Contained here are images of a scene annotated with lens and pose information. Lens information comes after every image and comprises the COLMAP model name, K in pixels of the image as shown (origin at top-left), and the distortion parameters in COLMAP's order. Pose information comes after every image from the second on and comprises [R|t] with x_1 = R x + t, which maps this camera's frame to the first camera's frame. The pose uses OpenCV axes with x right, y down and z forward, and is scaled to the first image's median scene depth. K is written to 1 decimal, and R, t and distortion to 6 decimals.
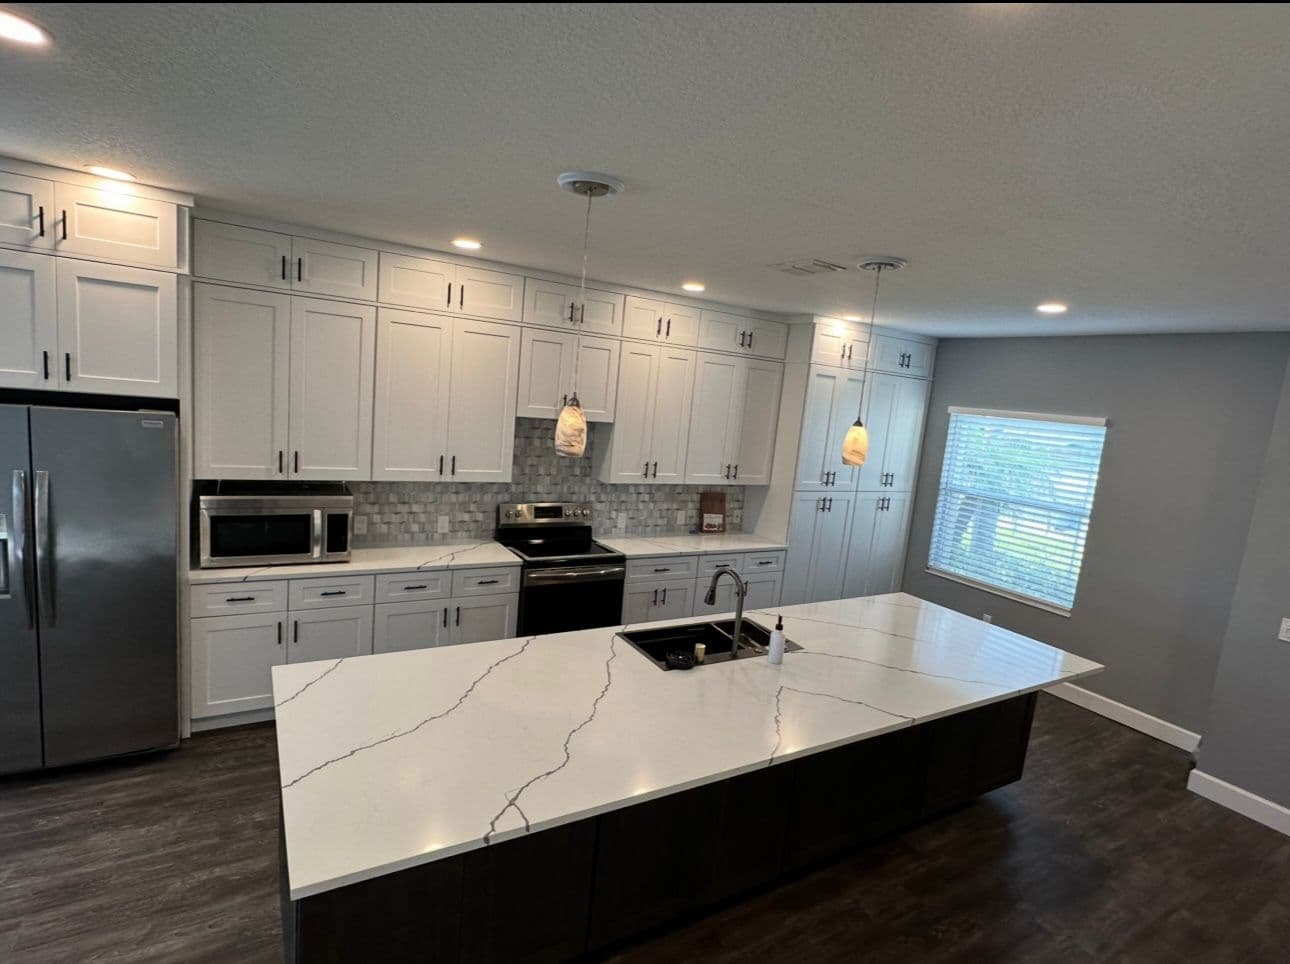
lens RADIAL K [[669.0, 0, 645.0], [0, 669.0, 482.0], [0, 0, 1]] dist [-0.004391, -0.000204]
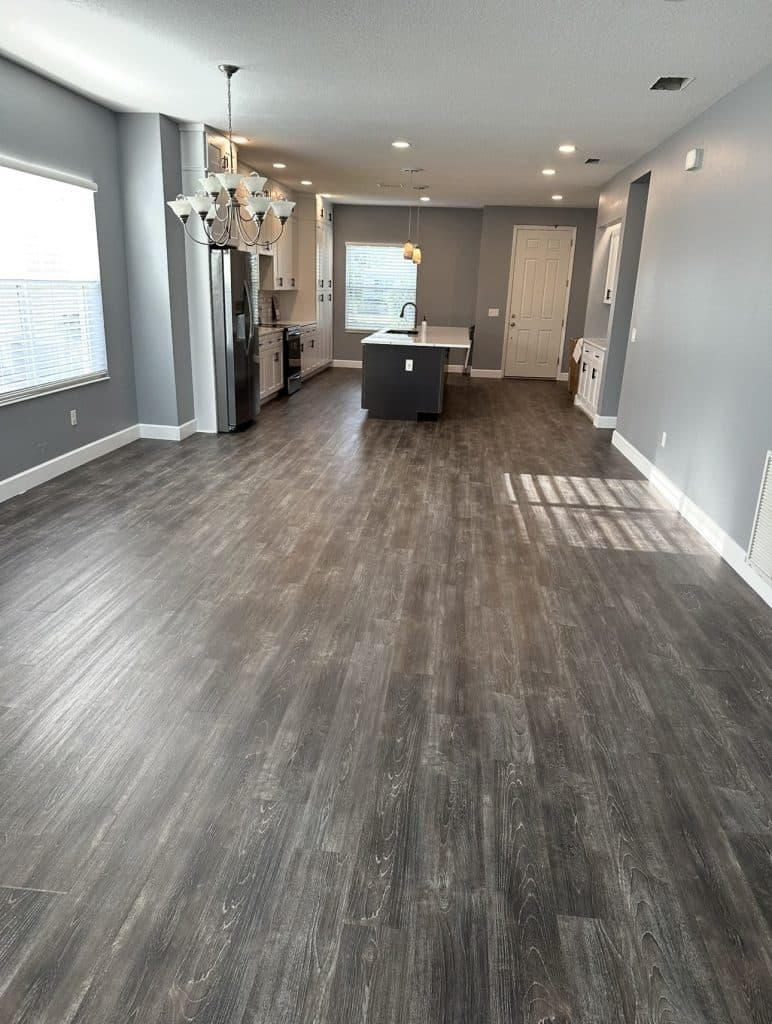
lens RADIAL K [[750.3, 0, 386.0], [0, 750.3, 512.0], [0, 0, 1]] dist [0.000838, 0.000166]
pose [[0.602828, -0.298815, 0.739802, -1.589339], [0.128236, 0.951452, 0.279810, 0.044809], [-0.787498, -0.073808, 0.611881, -0.581287]]
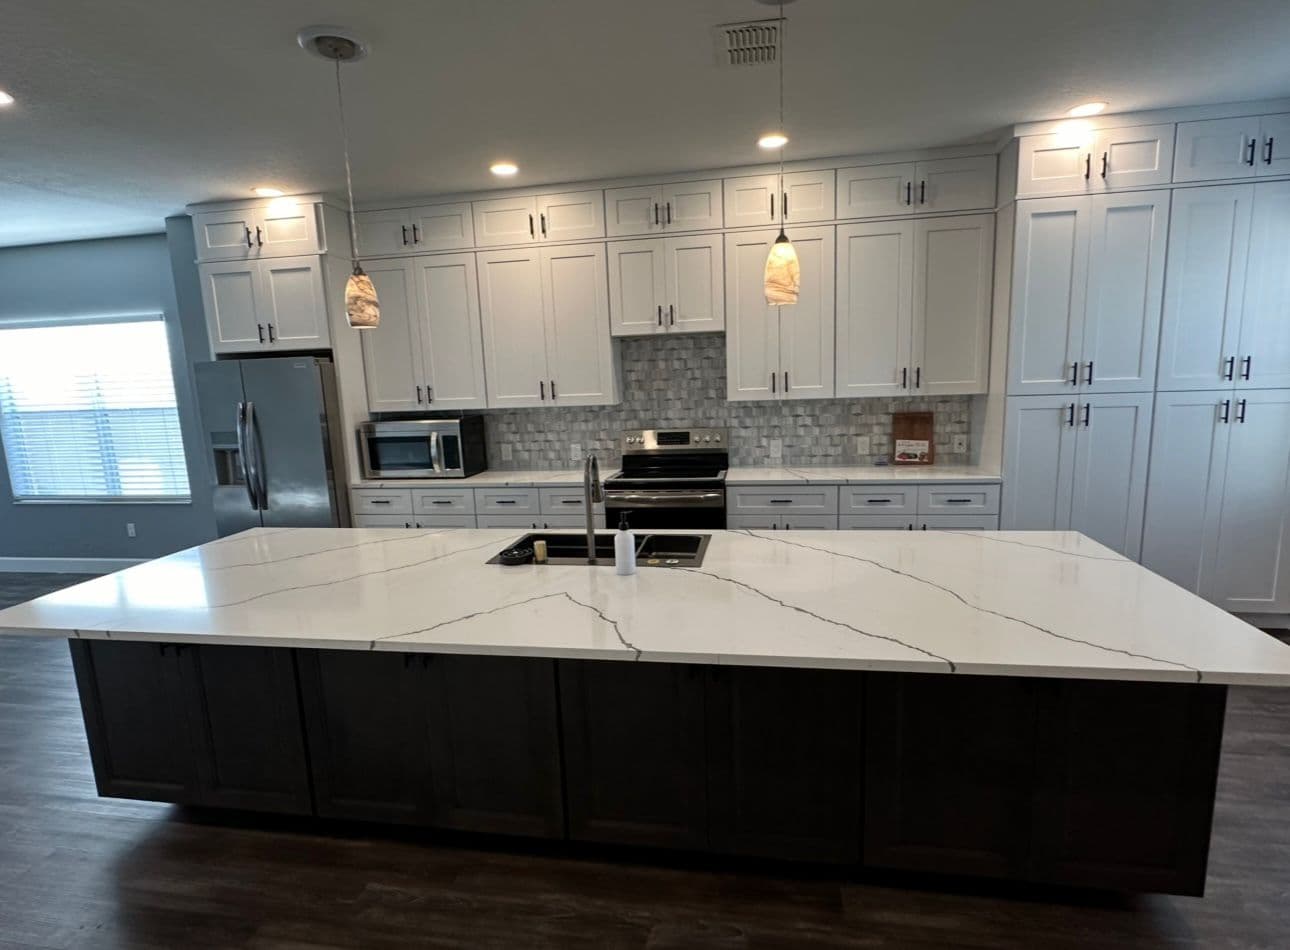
lens RADIAL K [[664.3, 0, 645.0], [0, 664.3, 475.0], [0, 0, 1]] dist [-0.005119, 0.000558]
pose [[0.745180, -0.017508, -0.666633, 0.438410], [0.019237, 0.999804, -0.004754, 0.099254], [0.666586, -0.009281, 0.745371, 0.278827]]
